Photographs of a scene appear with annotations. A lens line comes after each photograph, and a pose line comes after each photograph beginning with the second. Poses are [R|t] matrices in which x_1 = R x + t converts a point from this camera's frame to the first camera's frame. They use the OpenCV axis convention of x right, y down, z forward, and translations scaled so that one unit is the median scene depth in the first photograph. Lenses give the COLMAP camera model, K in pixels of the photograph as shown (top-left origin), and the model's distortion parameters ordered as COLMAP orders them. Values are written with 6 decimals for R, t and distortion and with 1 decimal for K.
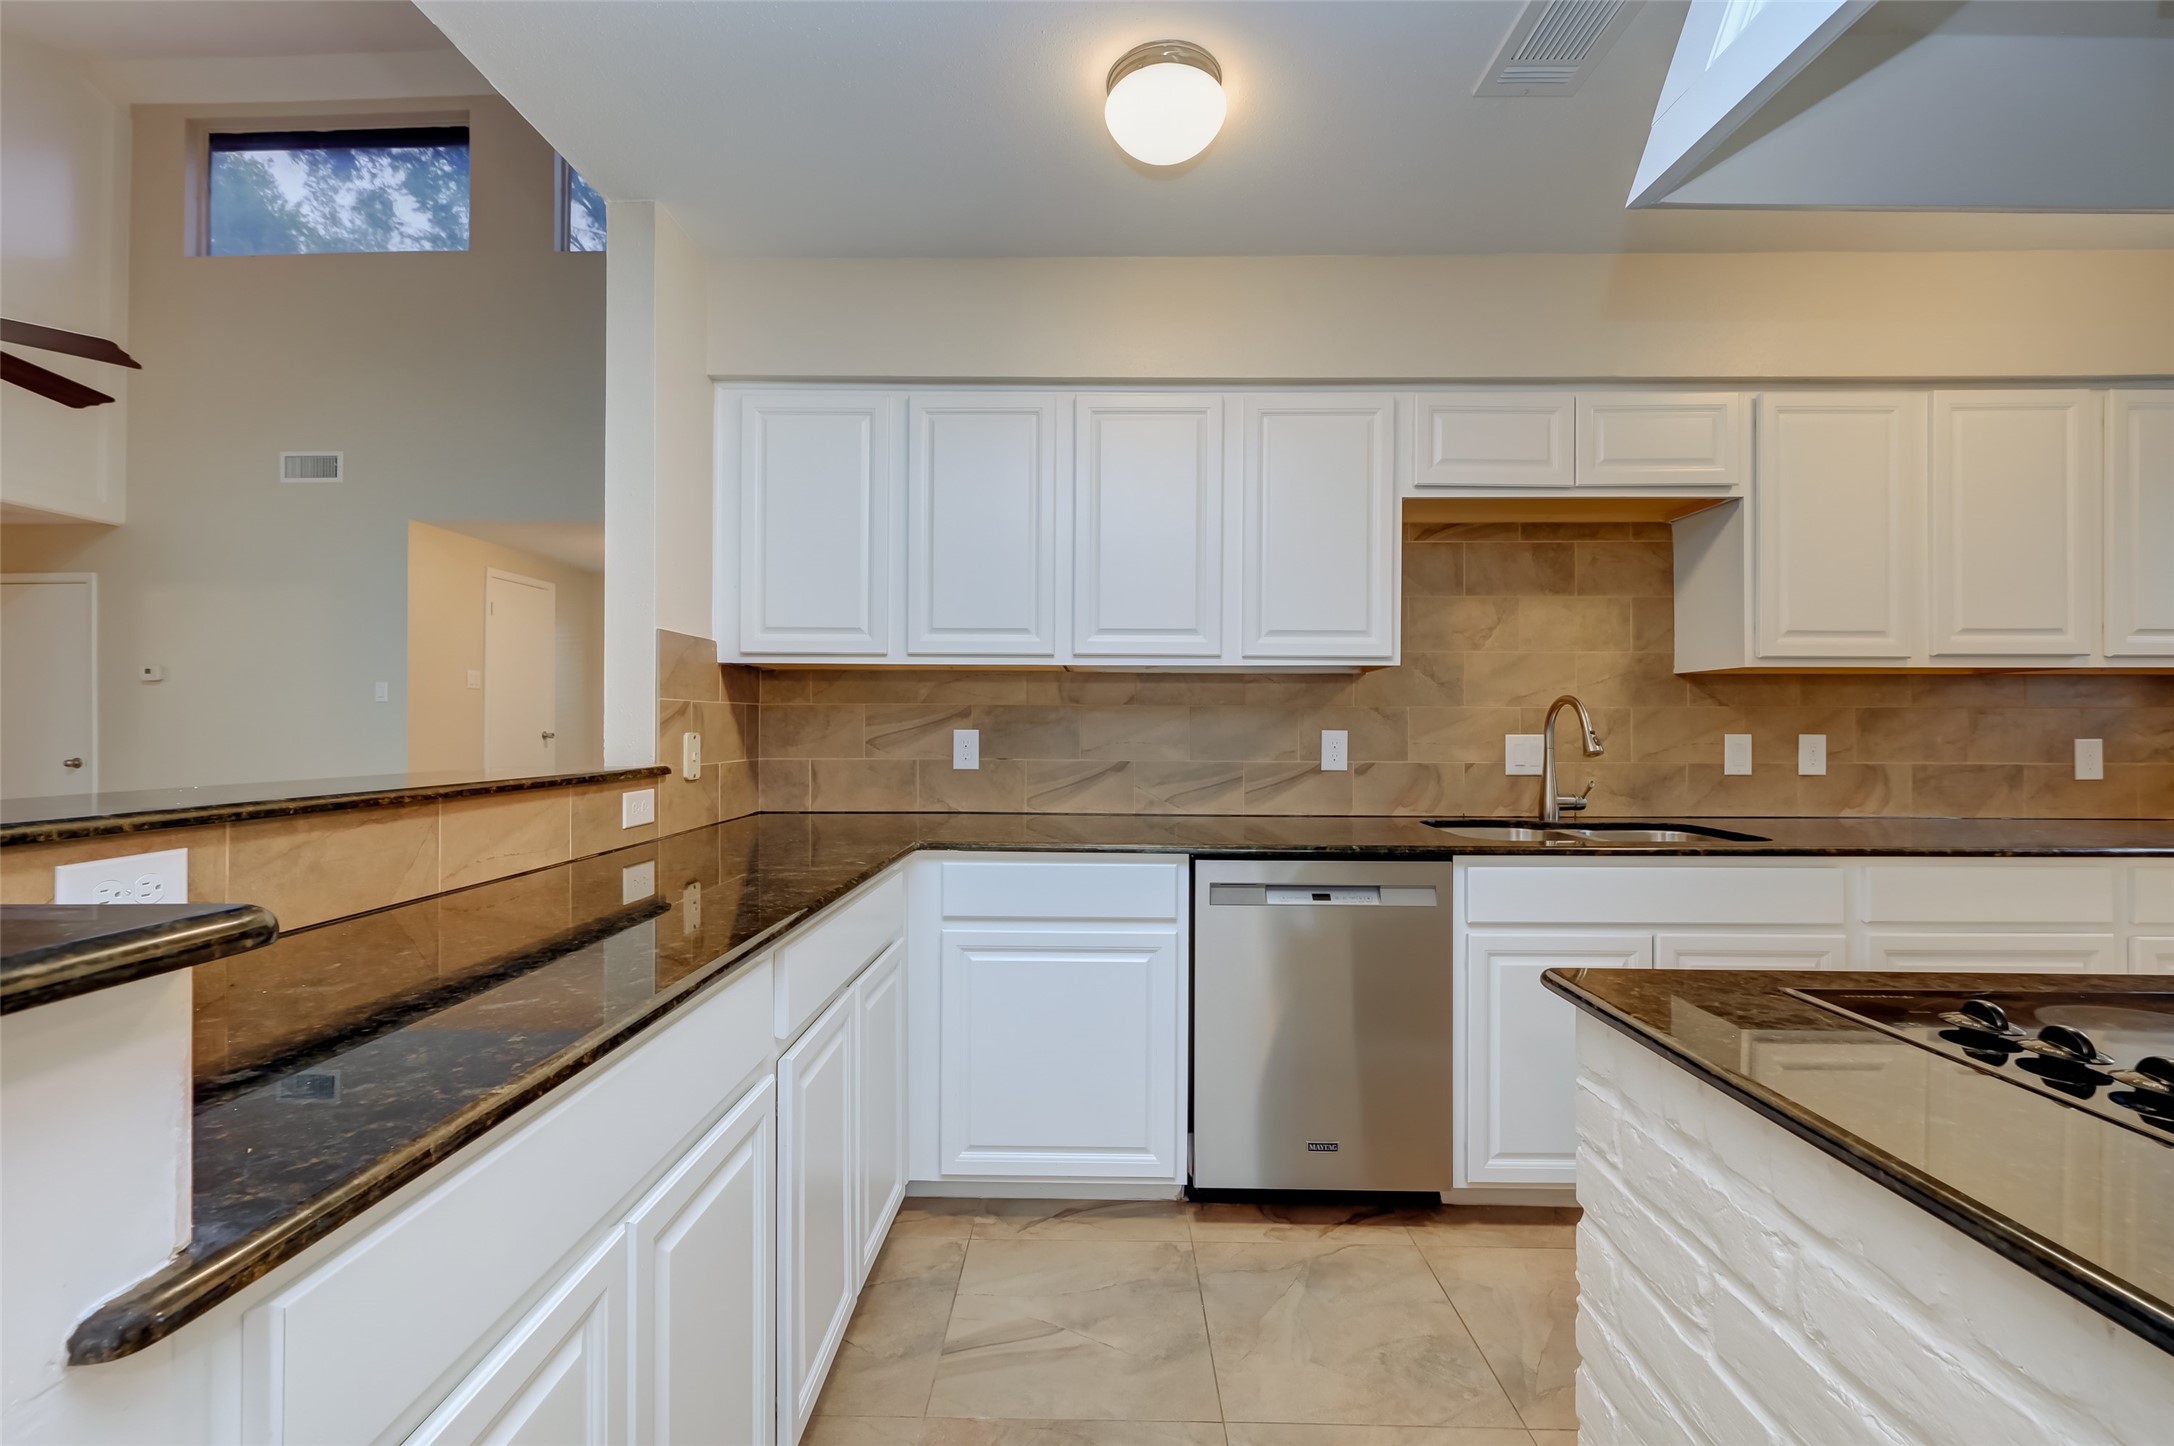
lens RADIAL K [[882.1, 0, 1100.7], [0, 882.1, 720.7], [0, 0, 1]] dist [-0.000014, 0.000898]
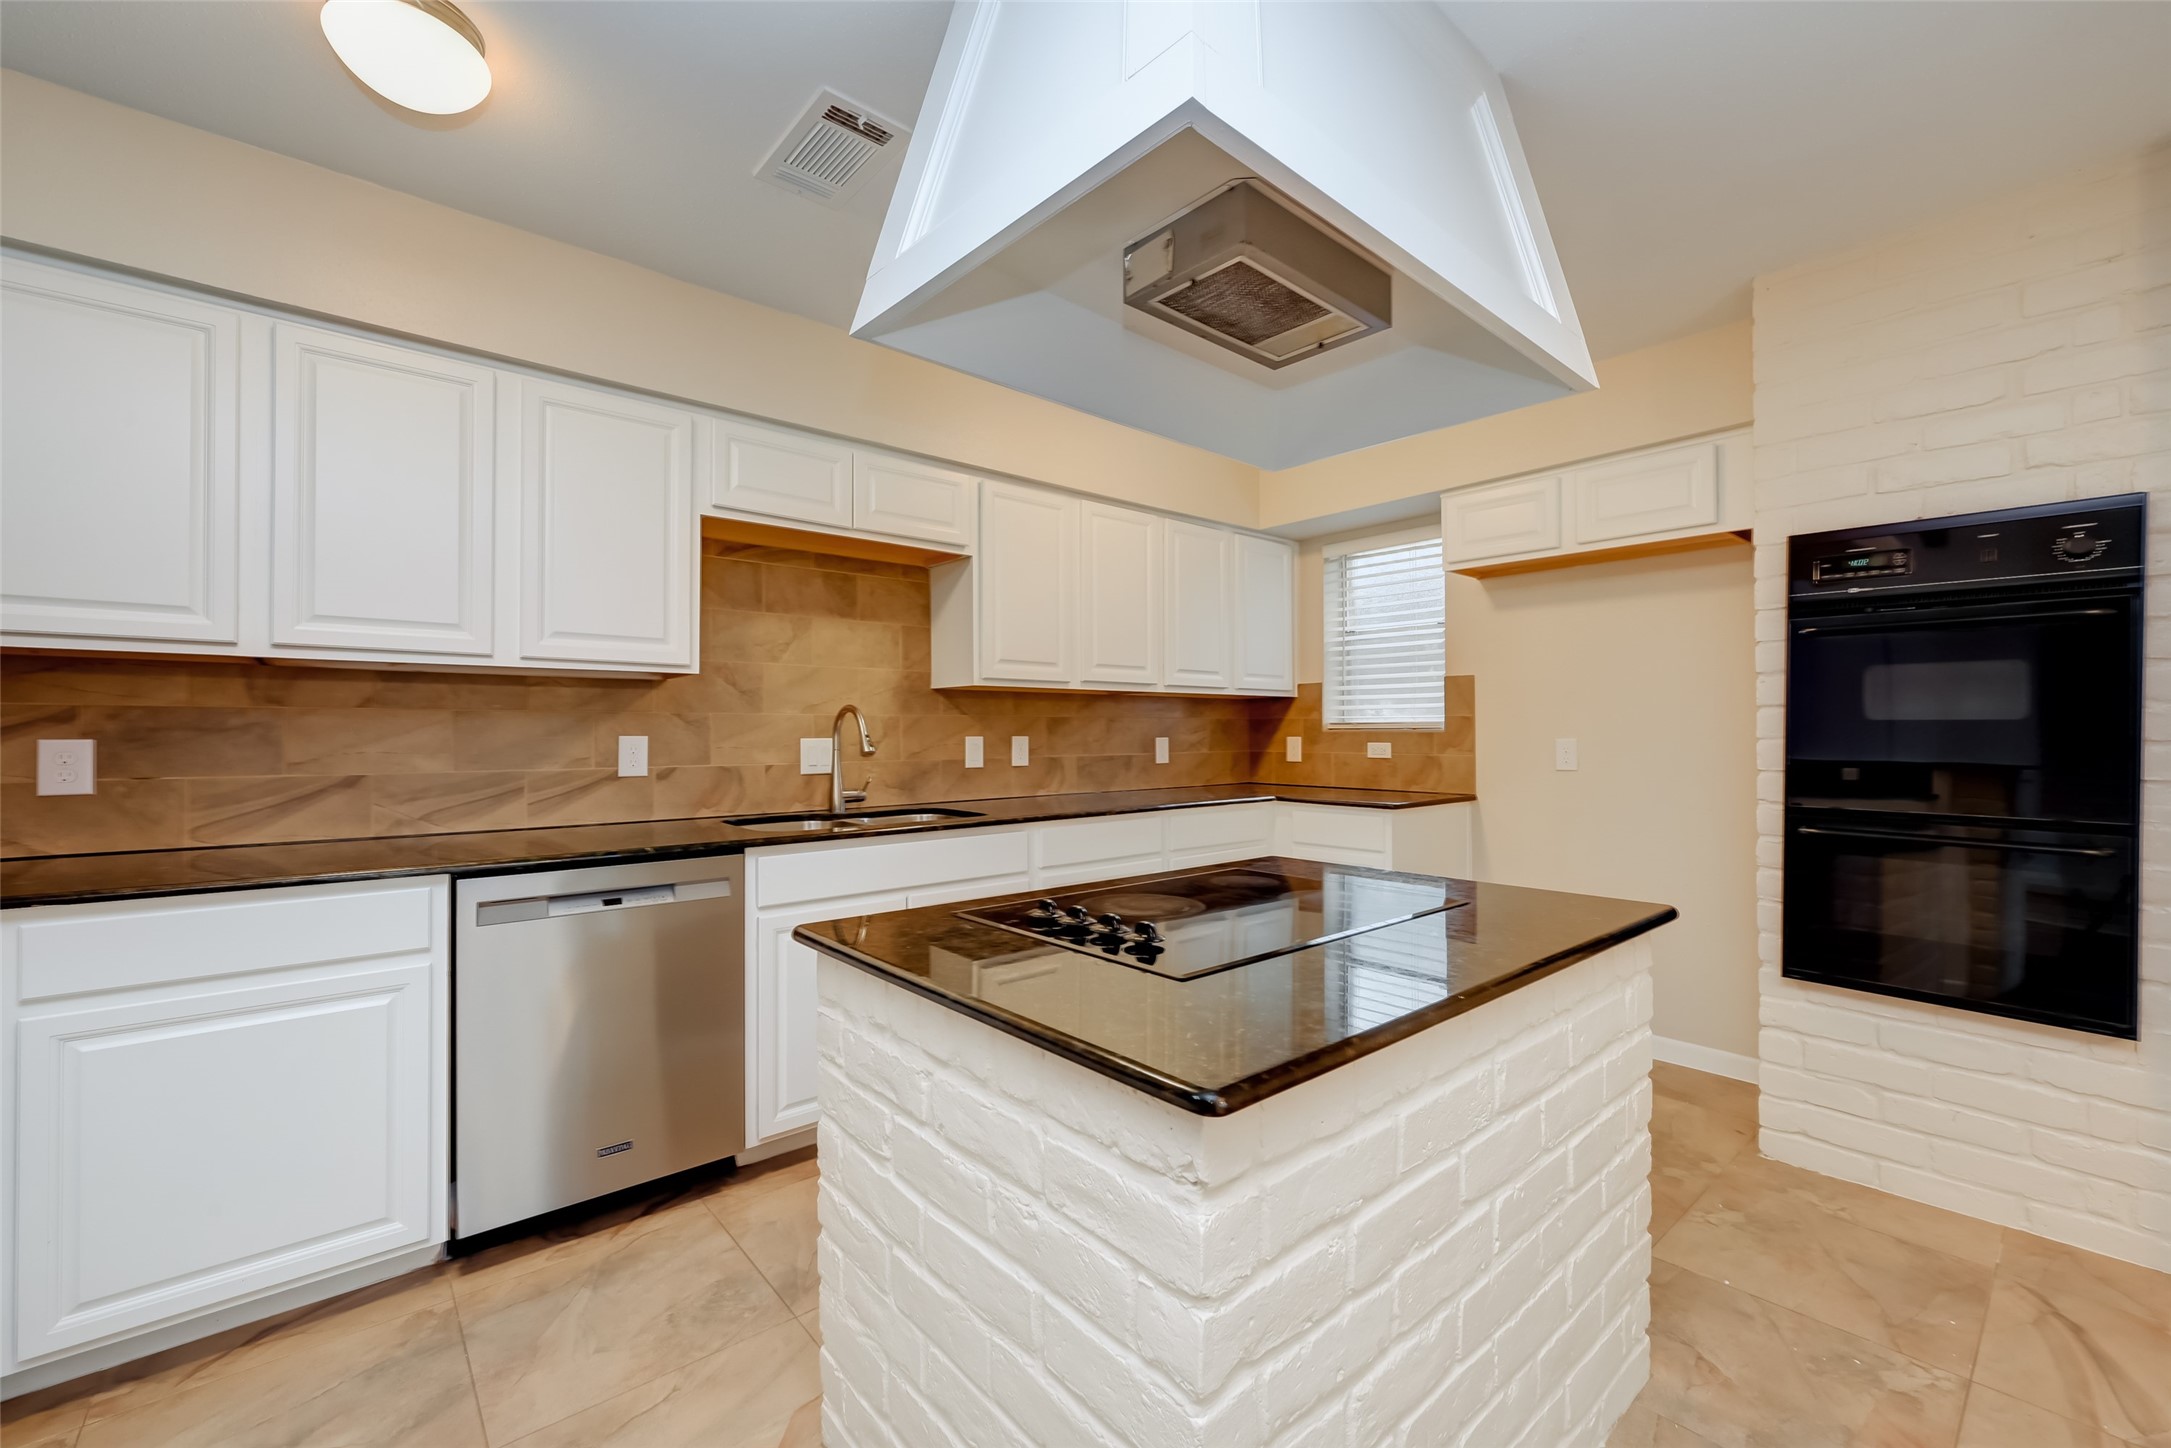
lens RADIAL K [[869.7, 0, 1098.8], [0, 869.7, 731.4], [0, 0, 1]] dist [-0.000841, 0.000139]
pose [[0.747926, -0.004505, 0.663767, 0.006285], [0.001522, 0.999986, 0.005072, 0.001325], [-0.663780, -0.002784, 0.747922, -0.083737]]
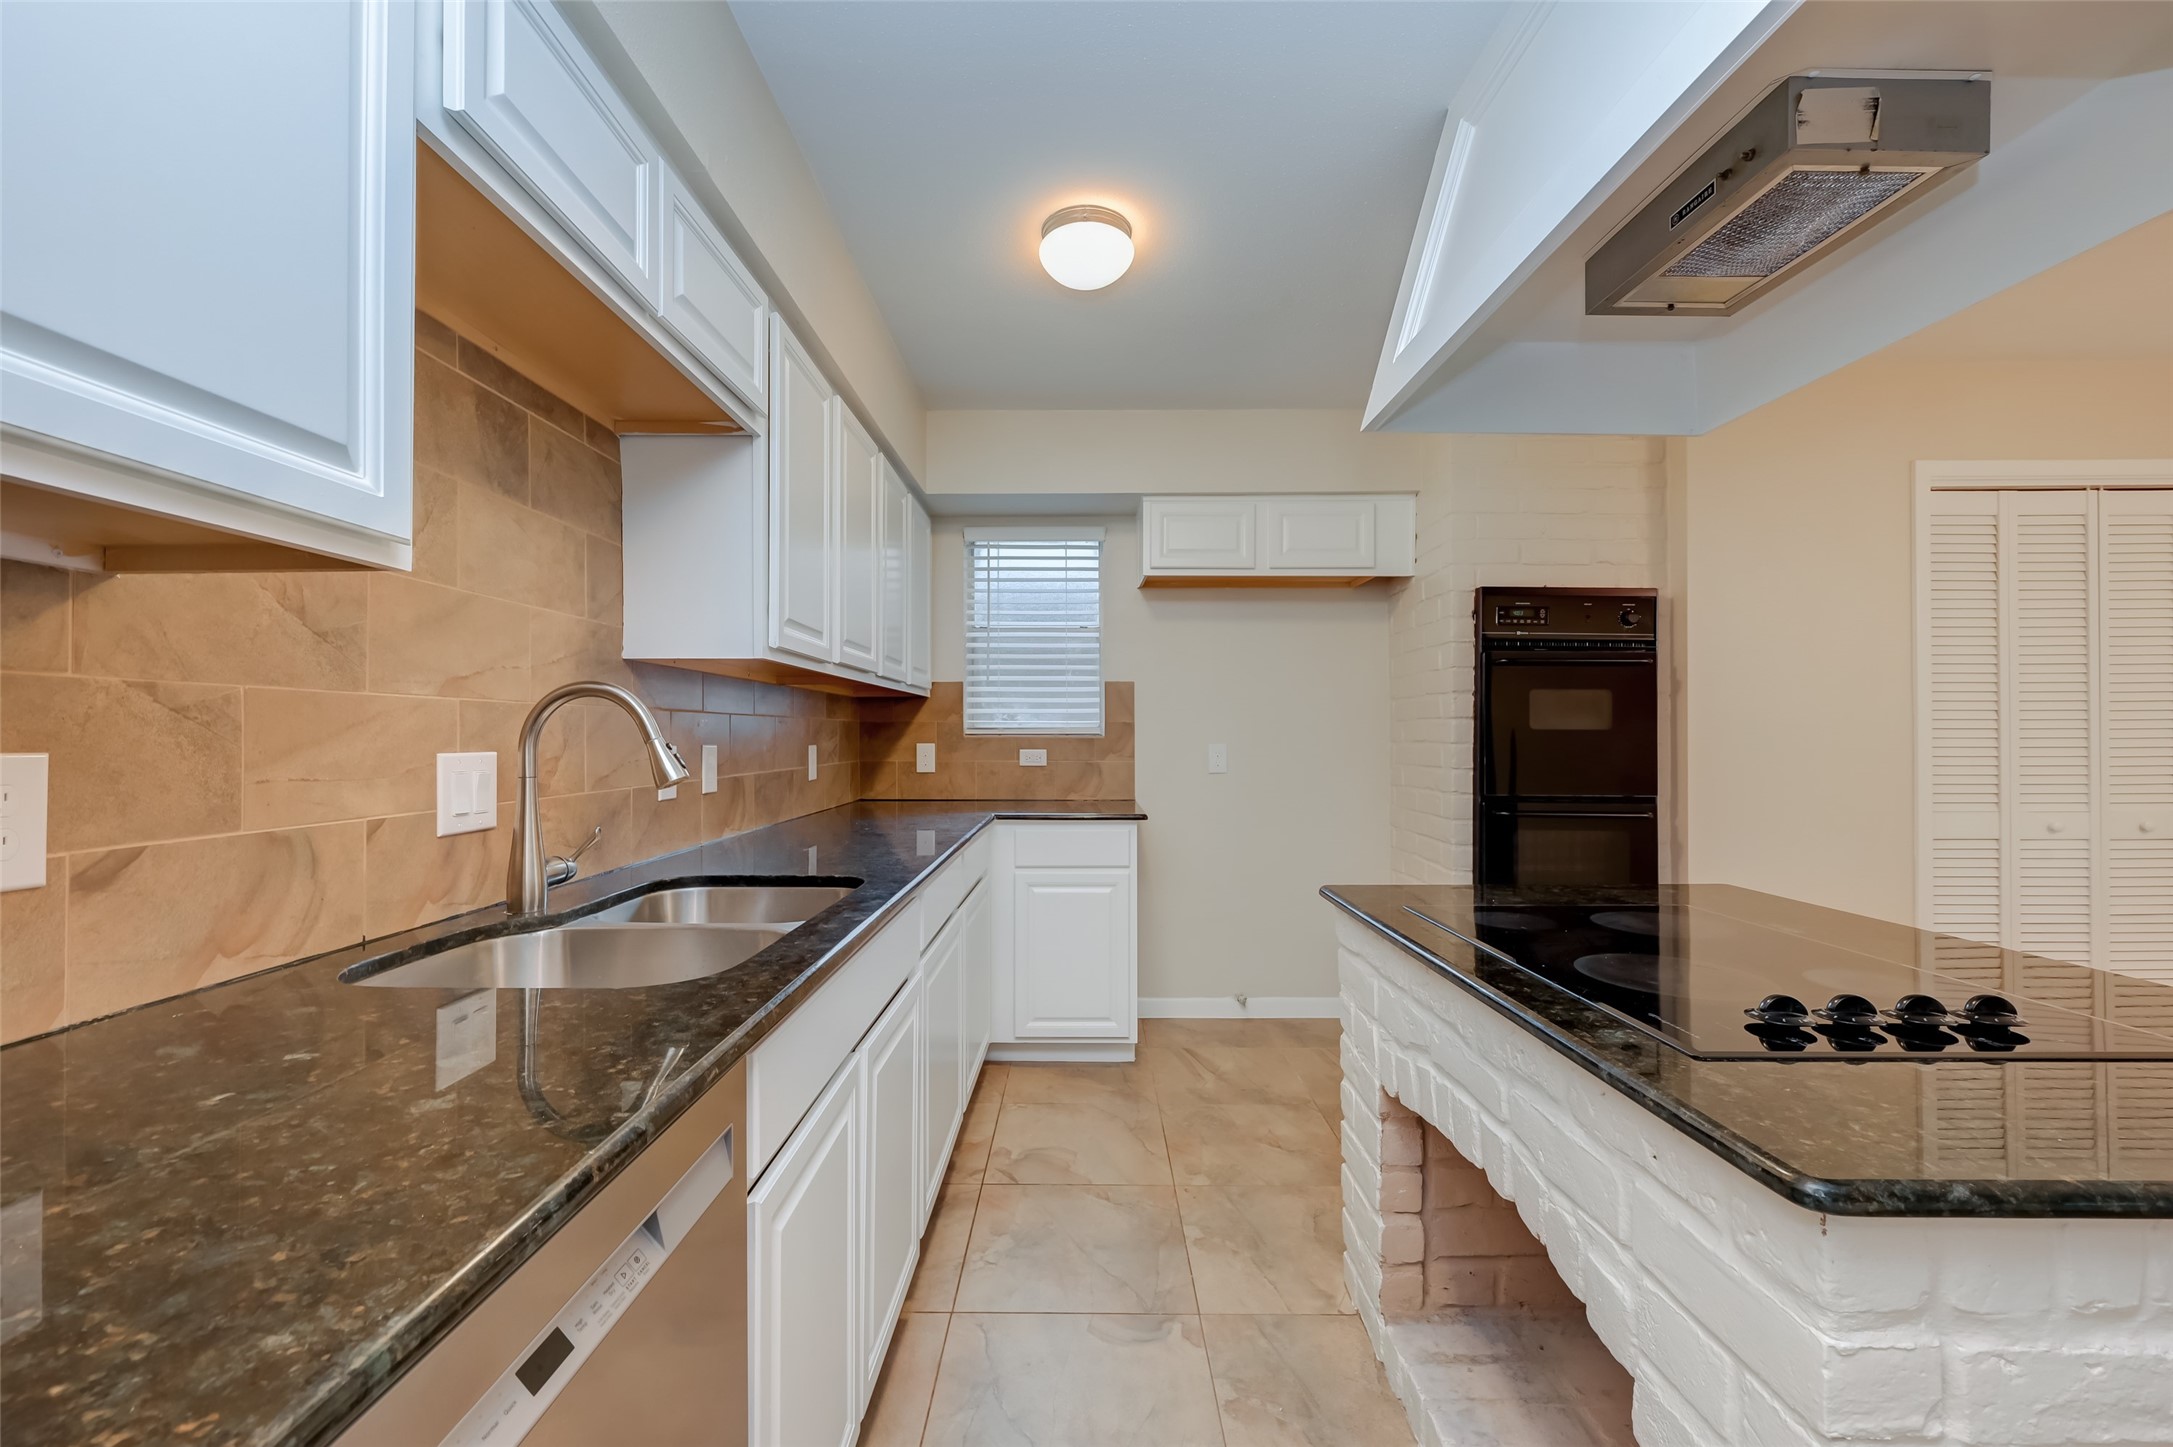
lens RADIAL K [[870.5, 0, 1069.4], [0, 870.5, 726.6], [0, 0, 1]] dist [-0.000841, 0.000139]
pose [[0.009430, 0.006894, 0.999932, -0.018623], [-0.005499, 0.999961, -0.006843, 0.001974], [-0.999940, -0.005434, 0.009468, 0.648539]]
